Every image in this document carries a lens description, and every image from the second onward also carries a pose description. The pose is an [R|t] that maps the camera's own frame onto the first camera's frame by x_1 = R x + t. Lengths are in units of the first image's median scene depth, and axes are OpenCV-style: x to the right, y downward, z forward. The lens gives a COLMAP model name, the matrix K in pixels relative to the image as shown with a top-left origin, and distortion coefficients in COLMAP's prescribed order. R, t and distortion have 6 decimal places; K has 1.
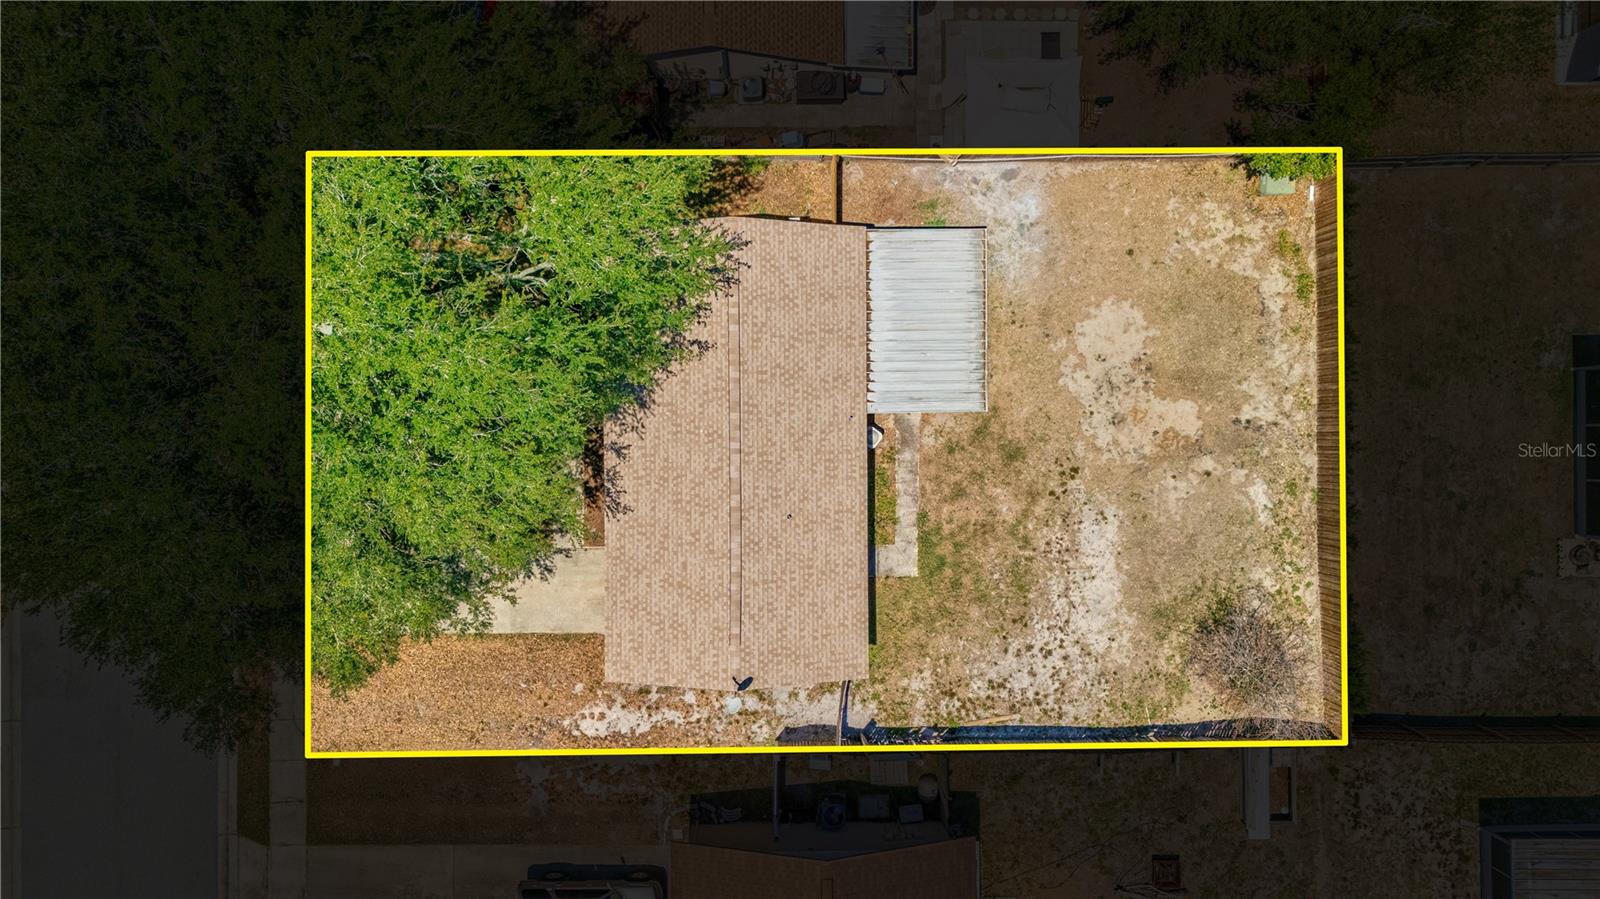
lens RADIAL K [[1191.2, 0, 796.1], [0, 1191.2, 423.2], [0, 0, 1]] dist [0.037203, -0.029998]
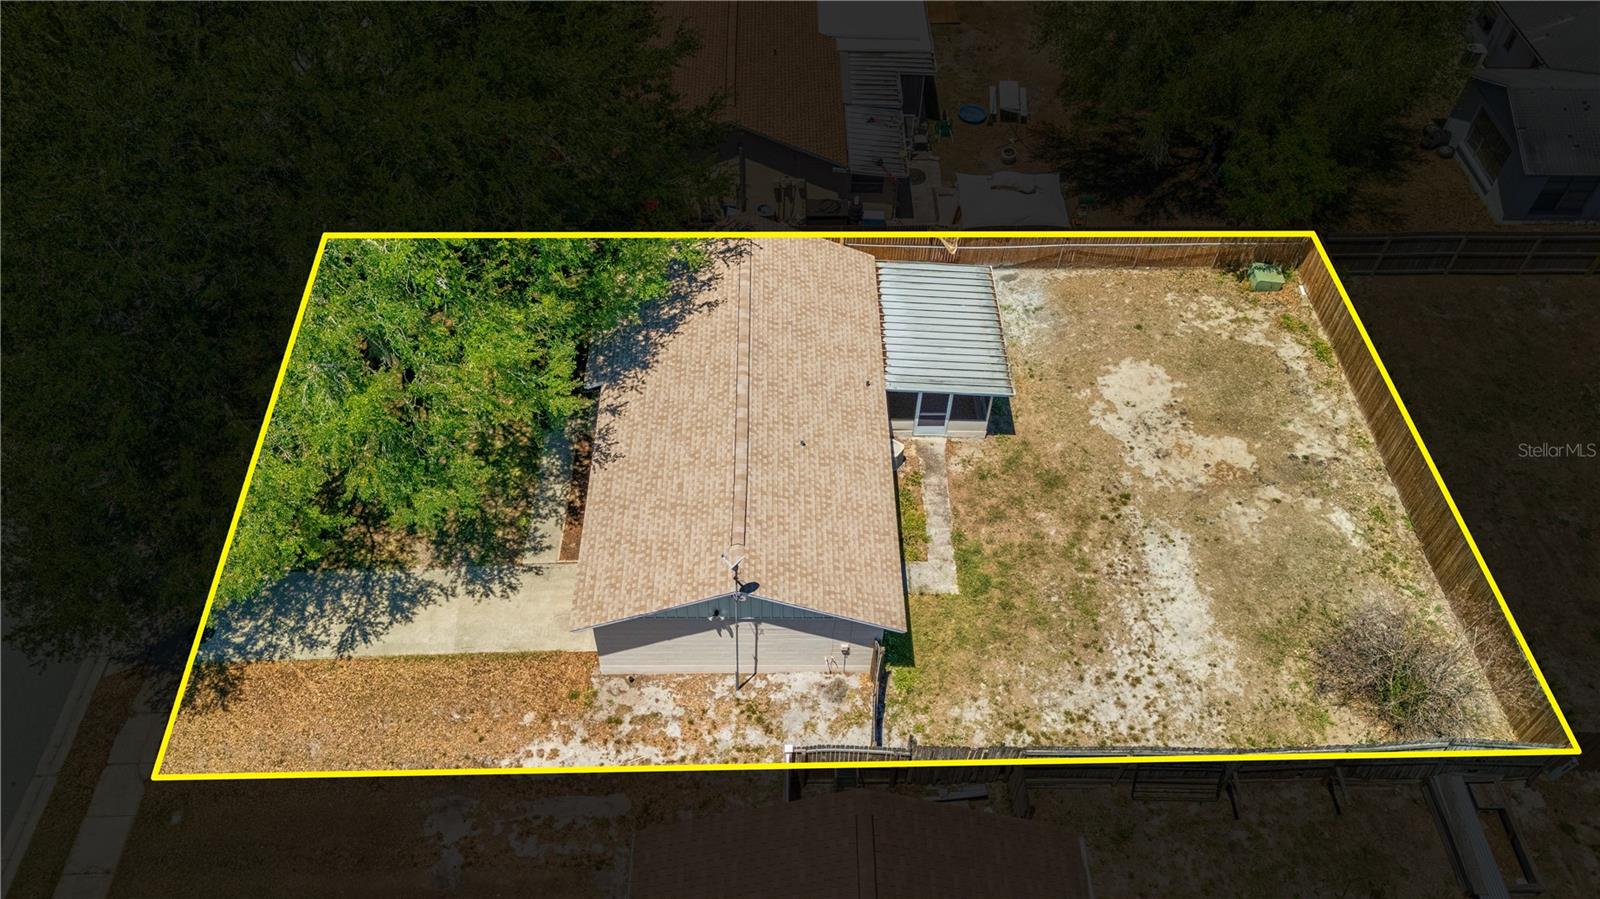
lens RADIAL K [[1191.2, 0, 796.1], [0, 1191.2, 423.2], [0, 0, 1]] dist [0.037203, -0.029998]
pose [[0.999970, -0.007599, 0.001166, -0.010592], [0.006437, 0.744712, -0.667354, 0.587591], [0.004203, 0.667342, 0.744739, 0.304644]]
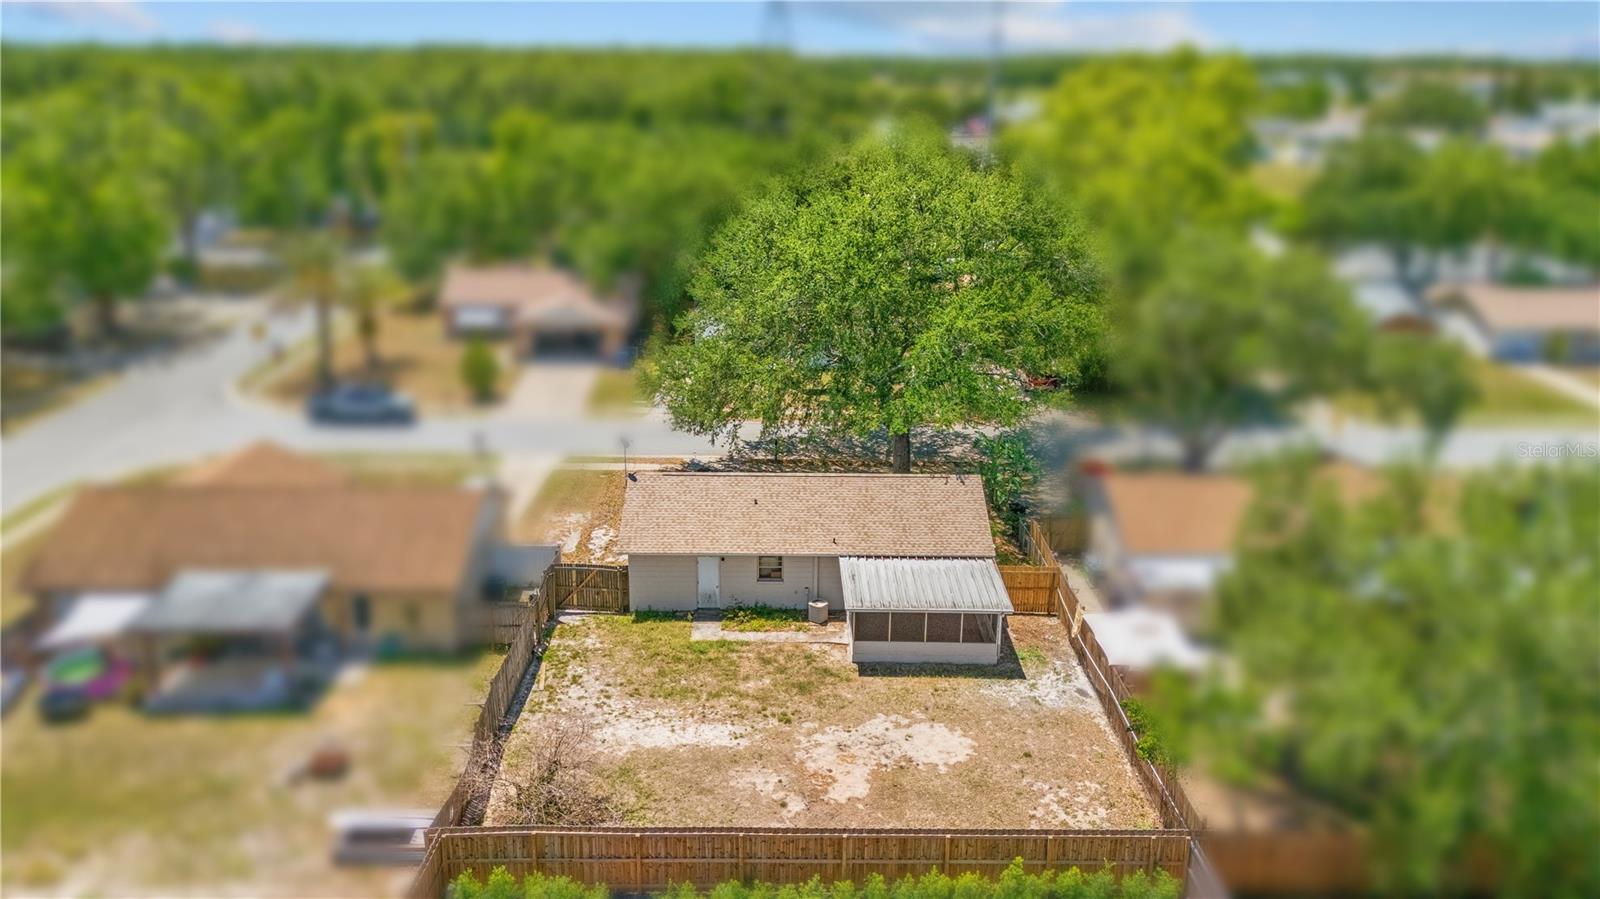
lens RADIAL K [[1191.2, 0, 796.1], [0, 1191.2, 423.2], [0, 0, 1]] dist [0.037203, -0.029998]
pose [[0.004502, 0.268732, -0.963205, 1.087237], [-0.999966, -0.005459, -0.006197, 0.040086], [-0.006924, 0.963200, 0.268698, 0.515884]]
